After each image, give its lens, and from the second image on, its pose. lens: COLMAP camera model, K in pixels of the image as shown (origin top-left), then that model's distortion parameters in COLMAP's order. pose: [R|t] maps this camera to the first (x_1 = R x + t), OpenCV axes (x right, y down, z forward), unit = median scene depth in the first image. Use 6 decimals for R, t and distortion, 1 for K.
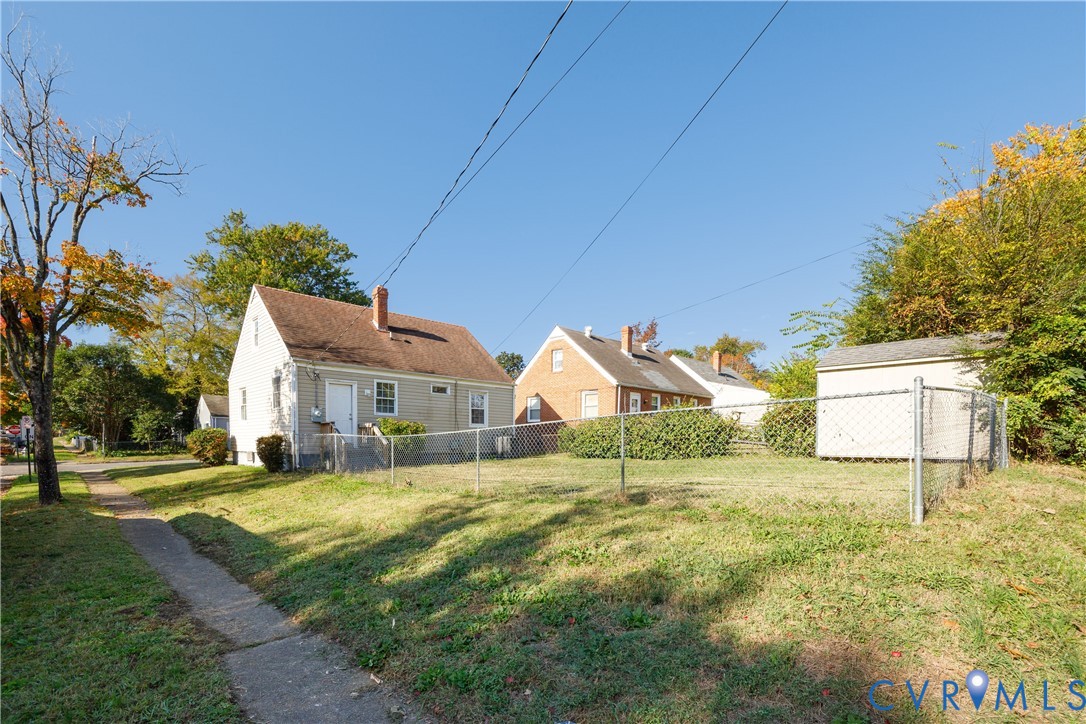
lens RADIAL K [[449.3, 0, 542.3], [0, 449.3, 363.4], [0, 0, 1]] dist [0.000308, 0.000049]
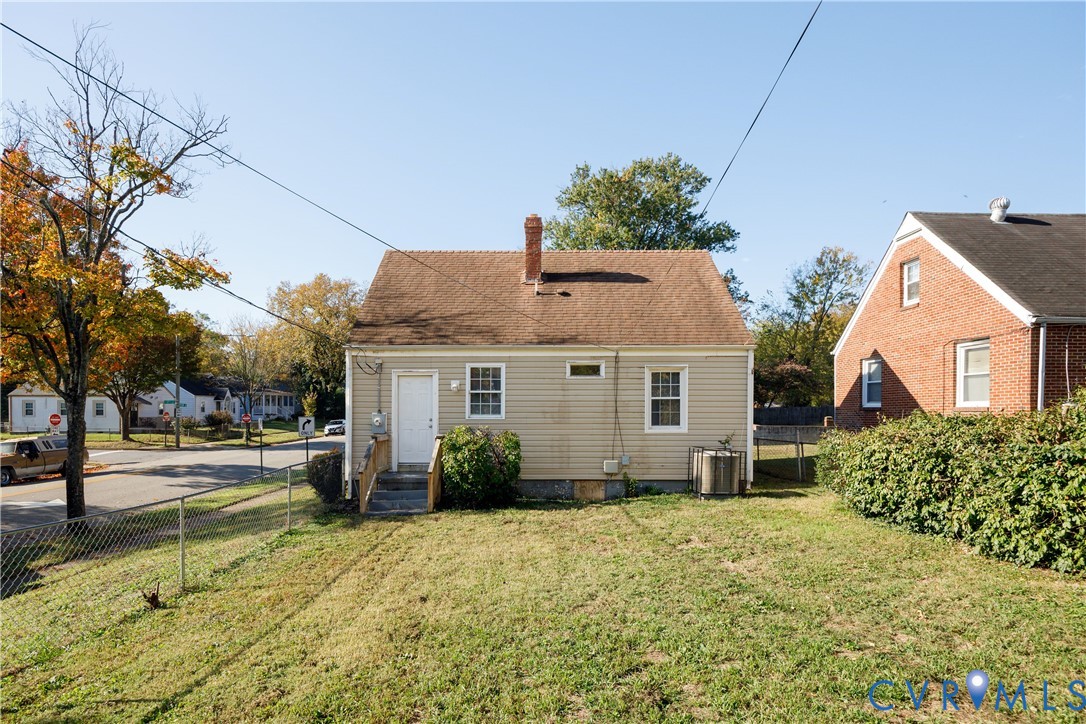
lens RADIAL K [[584.4, 0, 543.9], [0, 584.4, 362.8], [0, 0, 1]] dist [-0.023299, 0.000199]
pose [[0.743751, -0.061765, -0.665598, 0.223697], [0.117408, 0.992313, 0.039110, 0.012552], [0.658066, -0.107235, 0.745285, 0.379917]]
